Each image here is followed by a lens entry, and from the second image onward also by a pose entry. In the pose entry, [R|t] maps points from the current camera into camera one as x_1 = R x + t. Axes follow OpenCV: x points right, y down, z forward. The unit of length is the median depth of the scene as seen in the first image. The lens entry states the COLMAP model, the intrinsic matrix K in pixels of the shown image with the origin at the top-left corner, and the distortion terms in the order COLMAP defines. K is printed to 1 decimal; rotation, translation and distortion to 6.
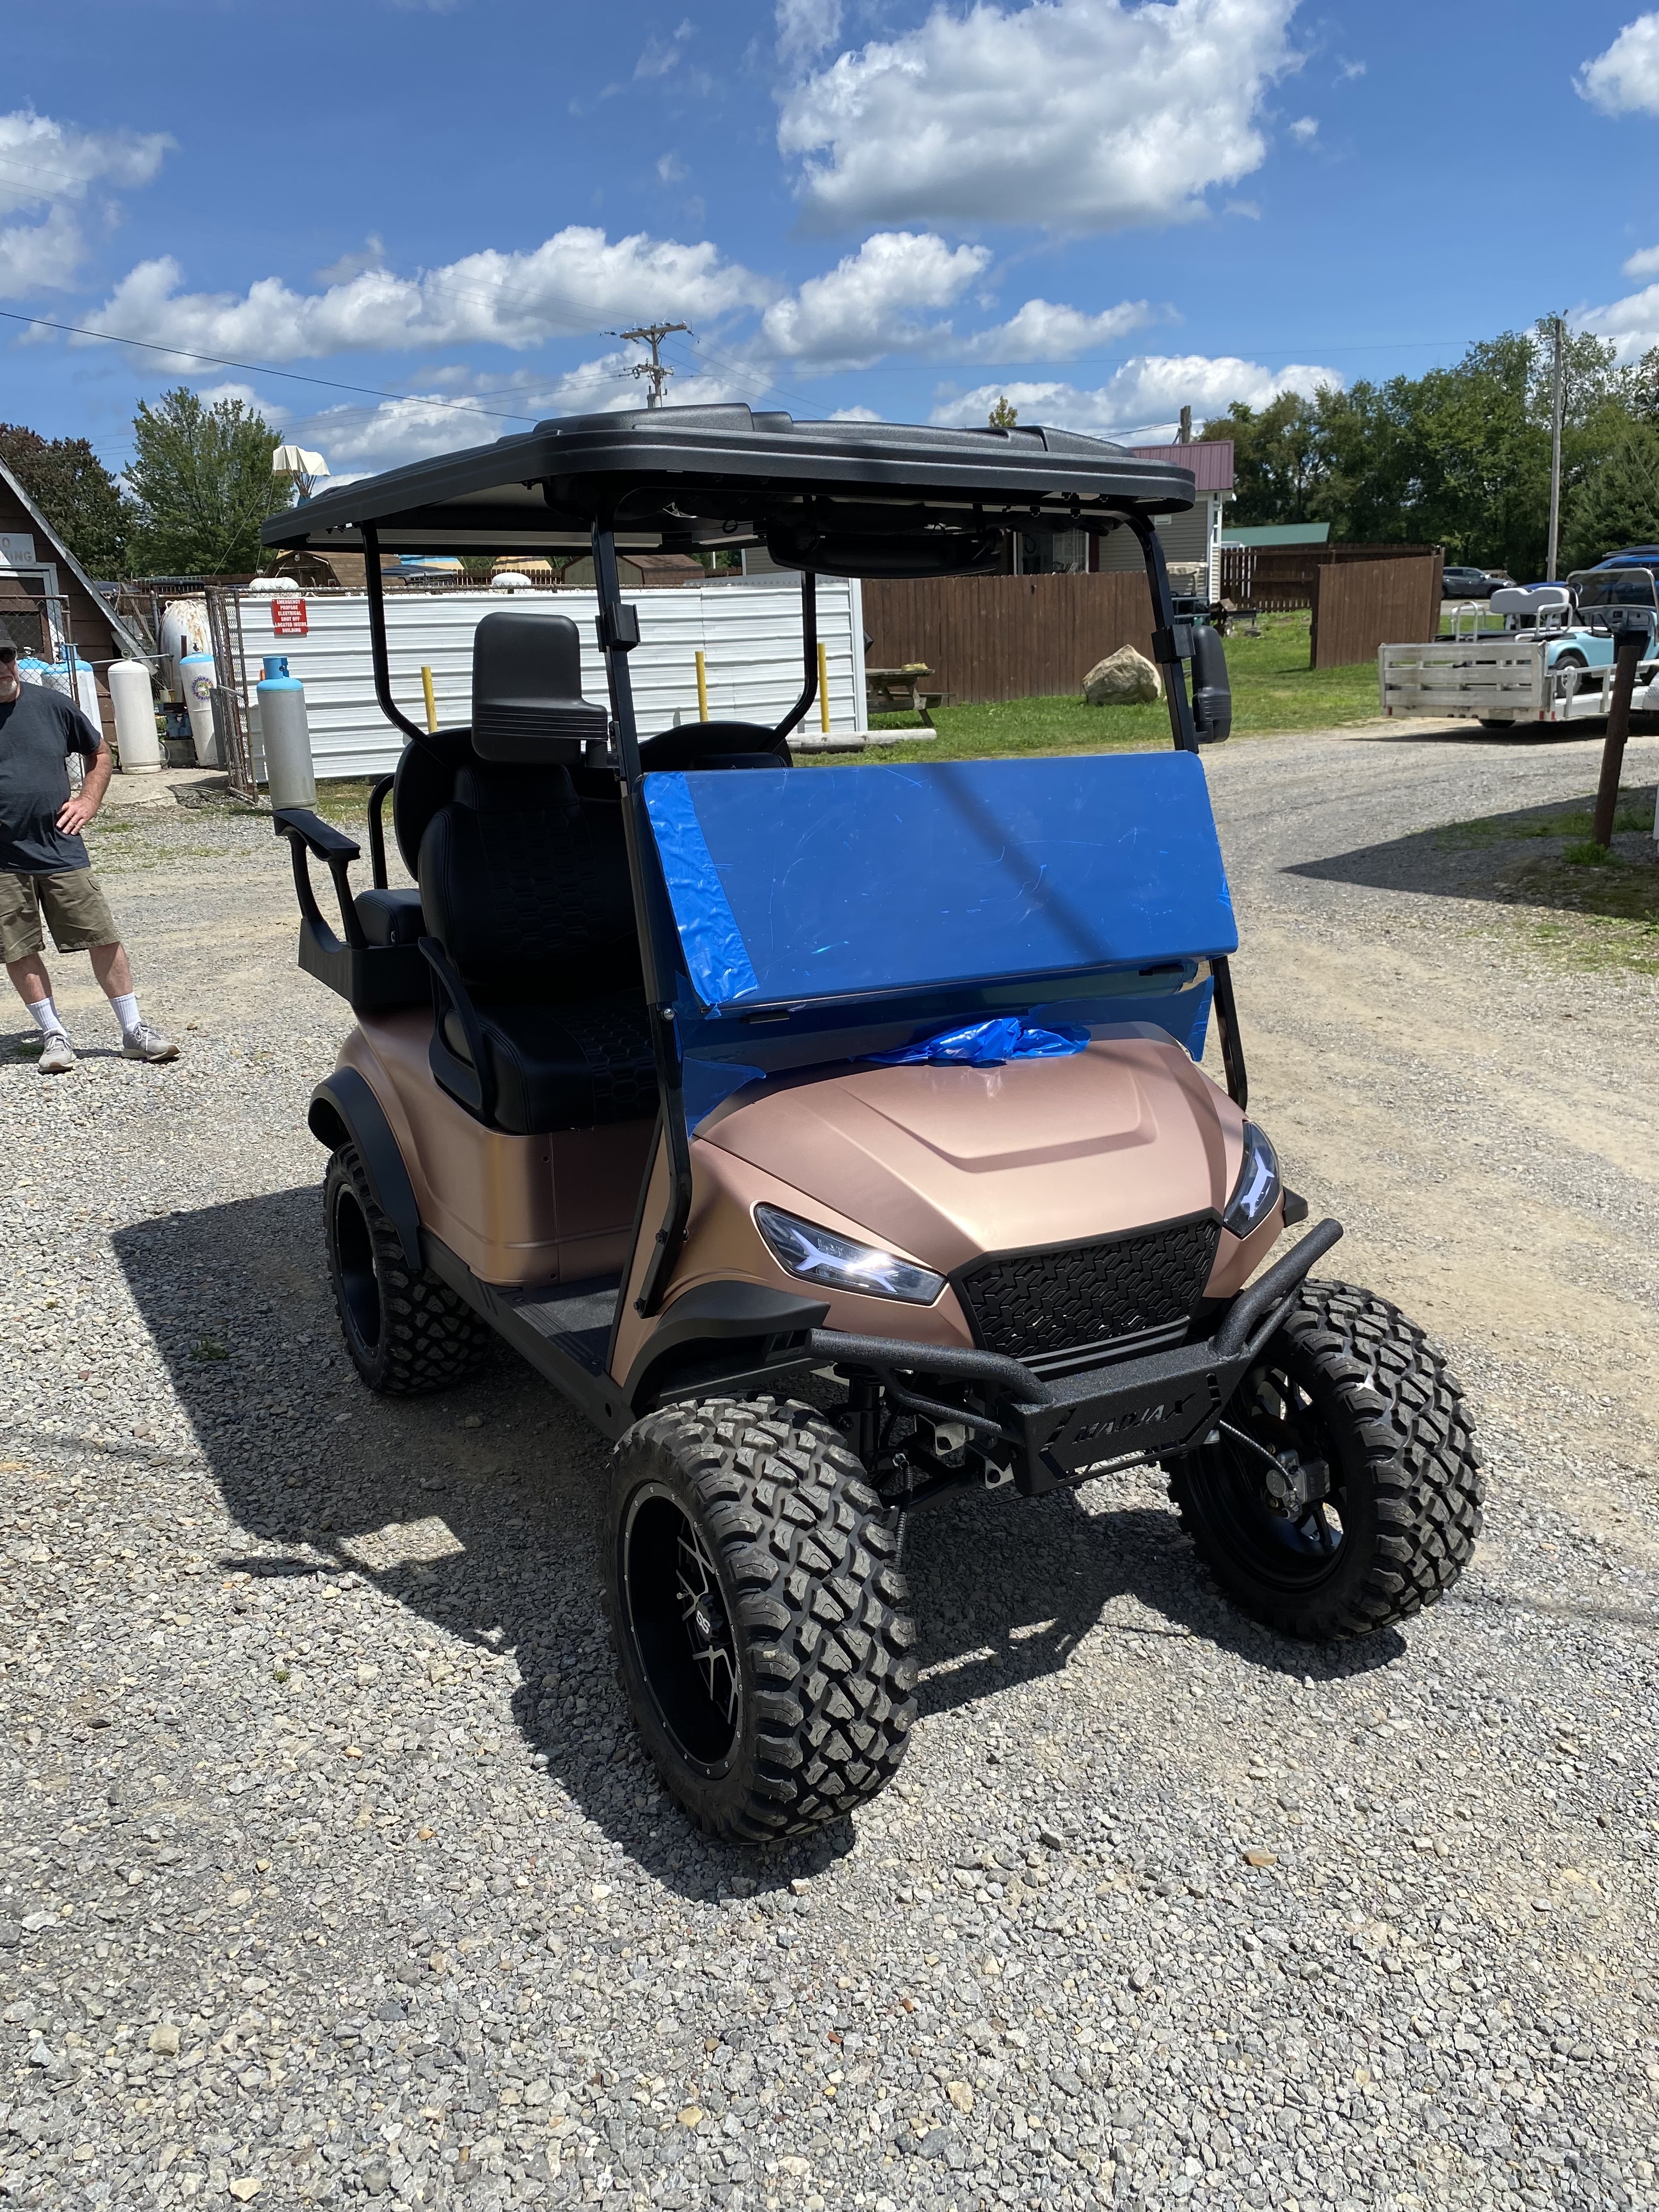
lens RADIAL K [[1717.9, 0, 829.5], [0, 1717.9, 1106.0], [0, 0, 1]] dist [-0.004325, -0.002592]
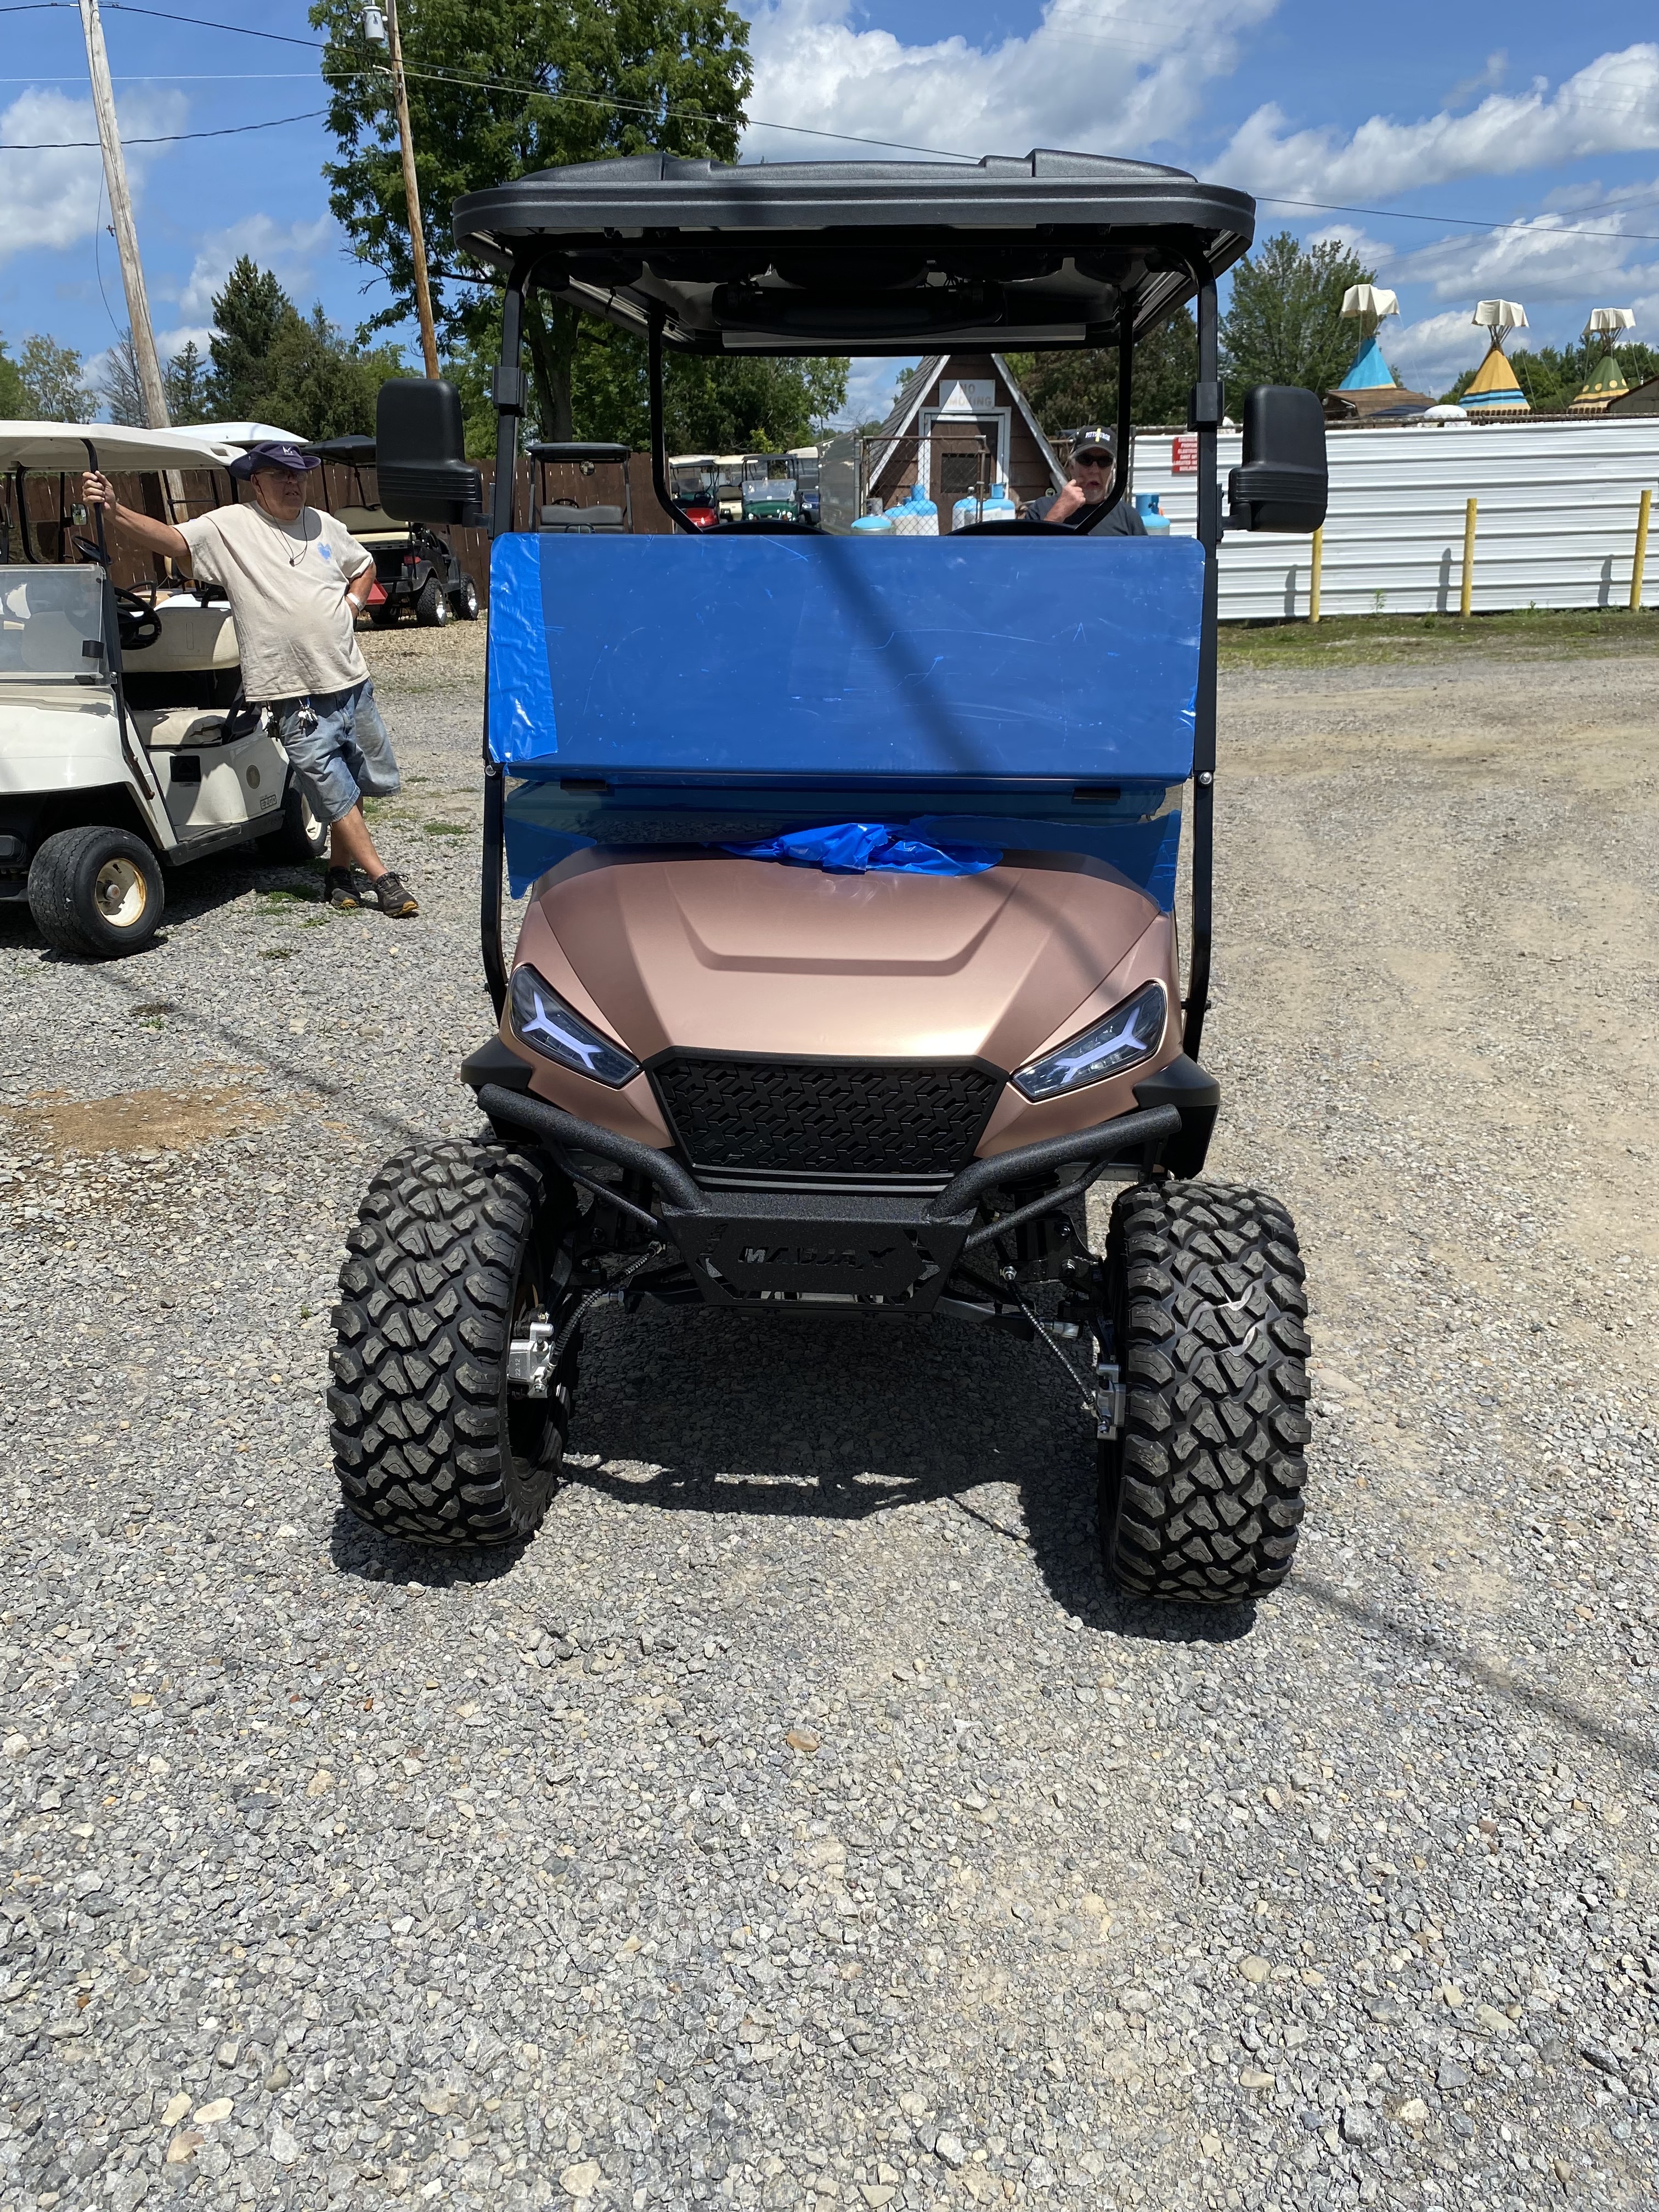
lens RADIAL K [[1693.0, 0, 829.5], [0, 1693.0, 1106.0], [0, 0, 1]] dist [-0.003487, -0.002838]
pose [[0.821396, 0.191092, -0.537394, 0.509037], [-0.146401, 0.981276, 0.125160, -0.010677], [0.551249, -0.024131, 0.833992, 0.187819]]
